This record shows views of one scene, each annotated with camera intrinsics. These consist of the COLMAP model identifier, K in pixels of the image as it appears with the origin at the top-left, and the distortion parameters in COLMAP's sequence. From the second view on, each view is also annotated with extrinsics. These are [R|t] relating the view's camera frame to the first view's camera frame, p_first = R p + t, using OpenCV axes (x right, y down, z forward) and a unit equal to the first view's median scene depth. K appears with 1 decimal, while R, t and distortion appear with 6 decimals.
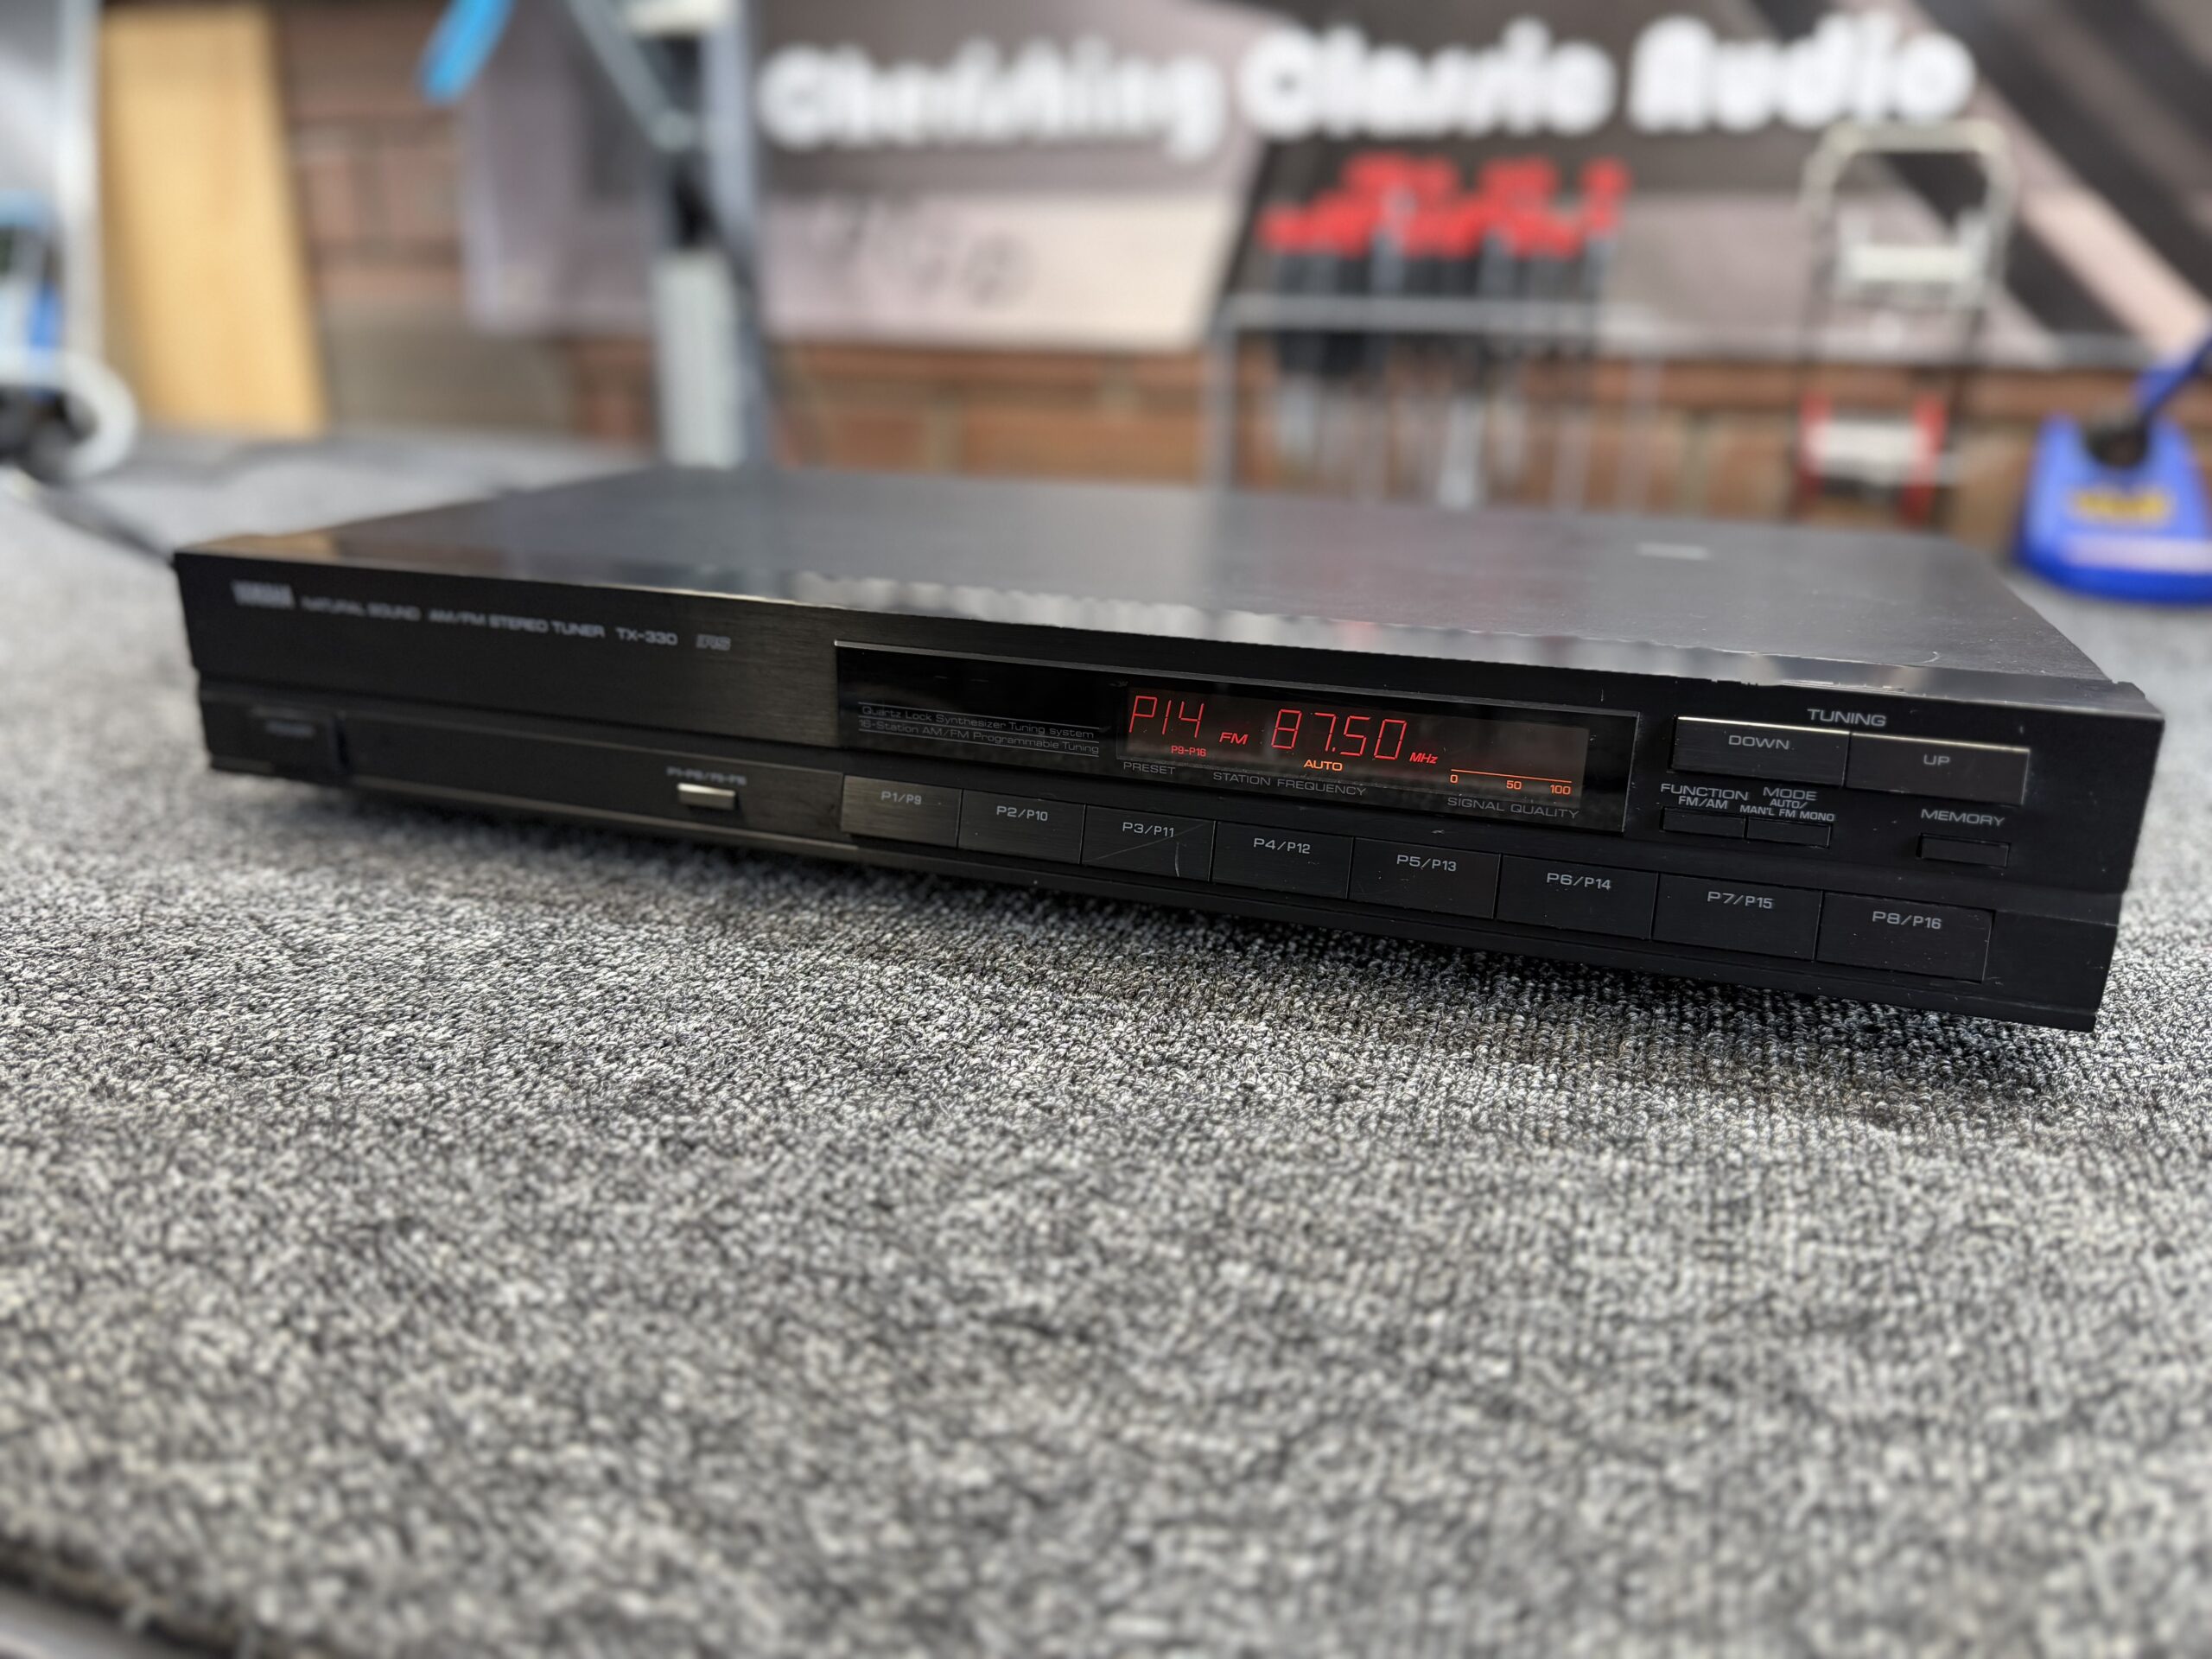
lens RADIAL K [[1616.1, 0, 1100.1], [0, 1616.1, 824.4], [0, 0, 1]] dist [-0.005707, -0.021603]
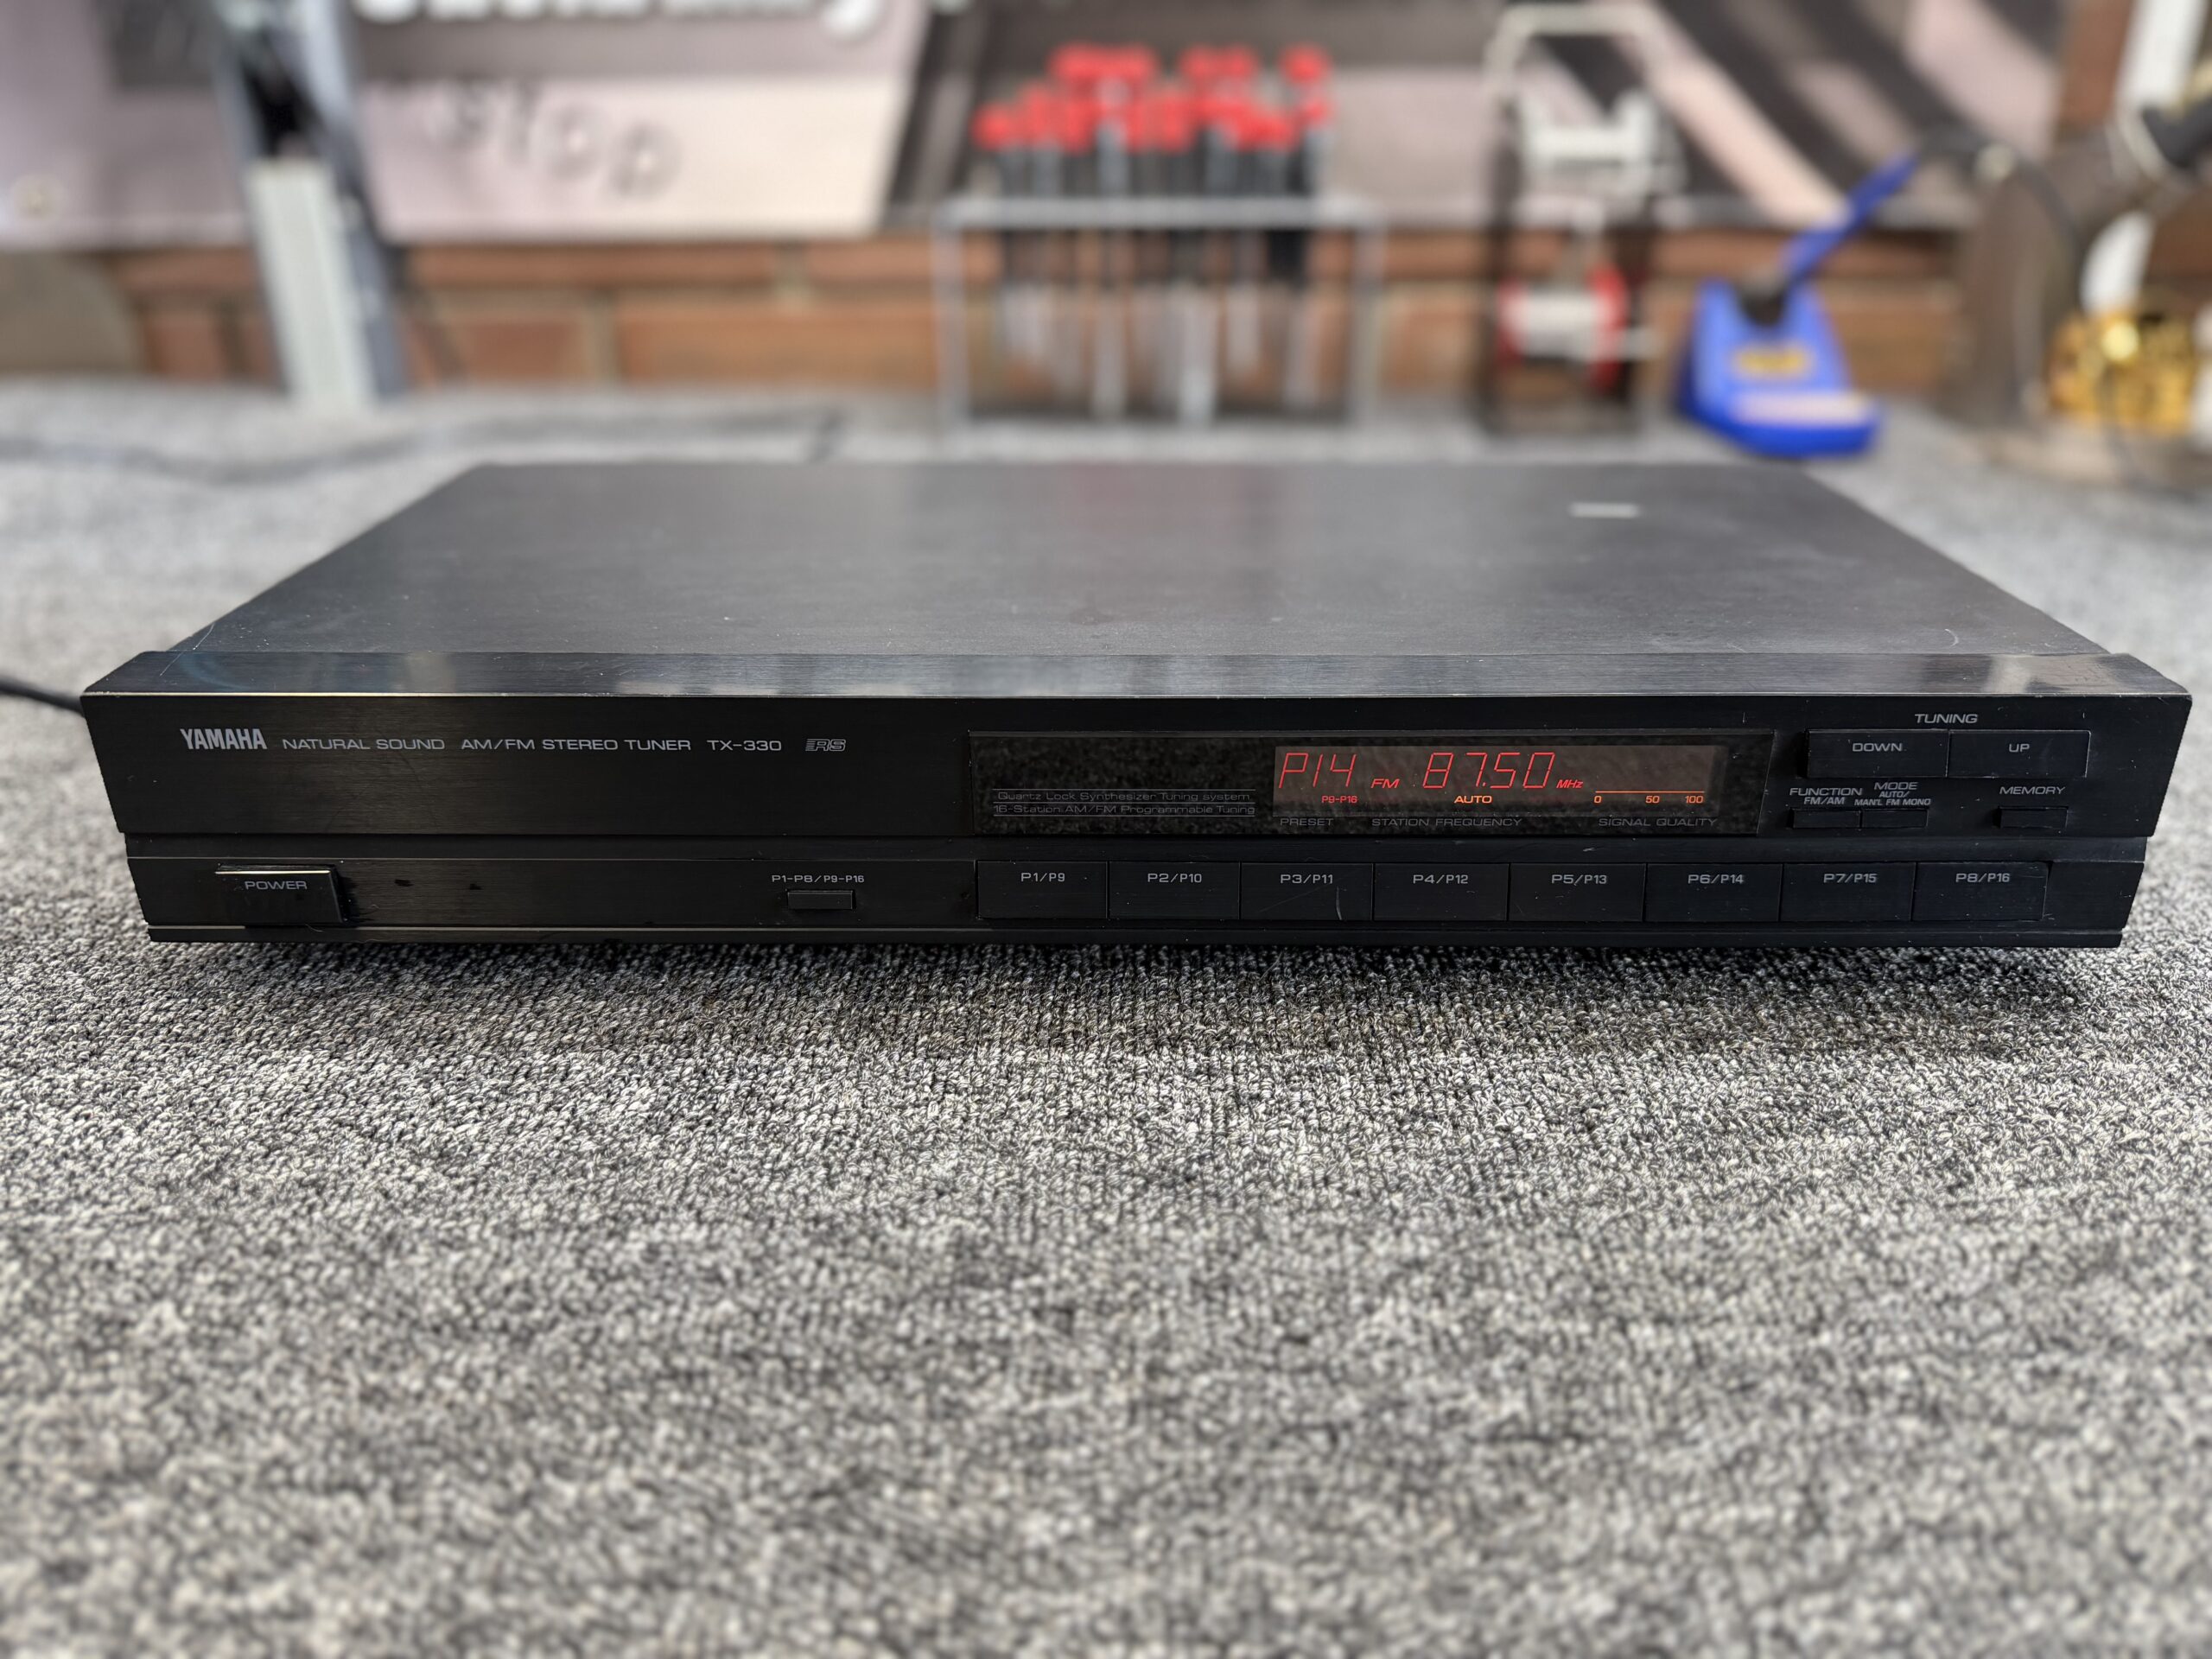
lens RADIAL K [[1616.1, 0, 1108.0], [0, 1616.1, 819.3], [0, 0, 1]] dist [-0.005707, -0.021603]
pose [[0.951333, -0.148270, 0.270149, -0.382735], [0.117847, 0.985052, 0.125640, -0.188066], [-0.284740, -0.087689, 0.954586, 0.058839]]
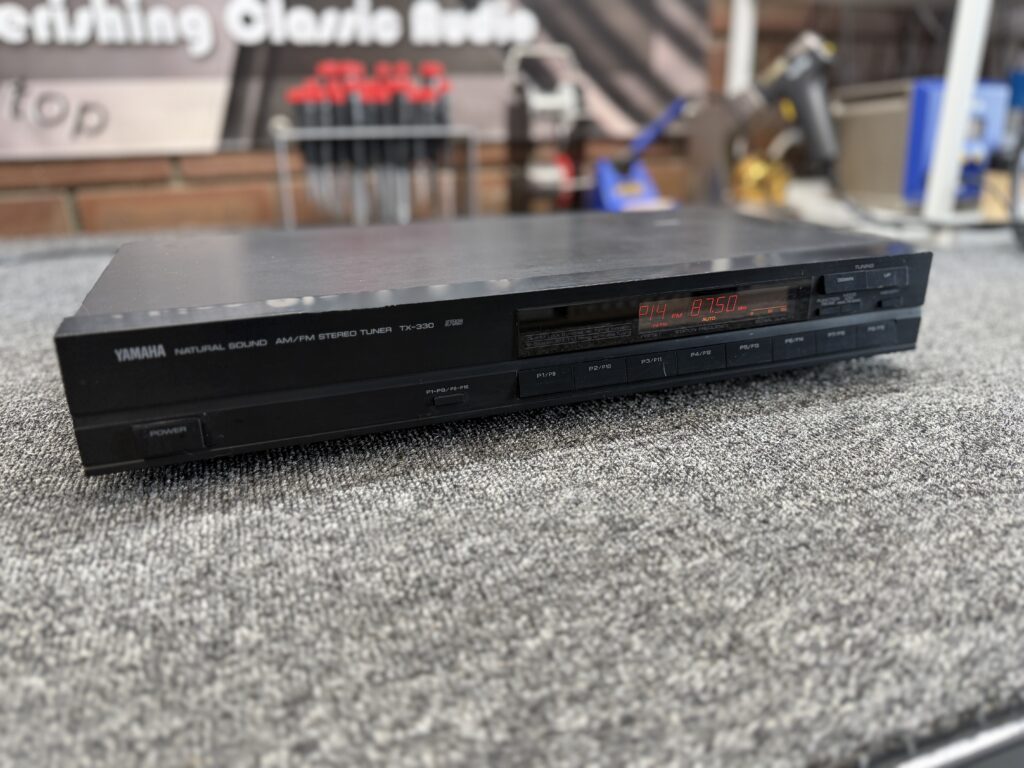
lens RADIAL K [[748.1, 0, 514.0], [0, 748.1, 380.3], [0, 0, 1]] dist [-0.005707, -0.021603]
pose [[0.775219, -0.241686, 0.583630, -0.824810], [0.224057, 0.969045, 0.103682, -0.136057], [-0.590622, 0.050390, 0.805373, 0.239320]]
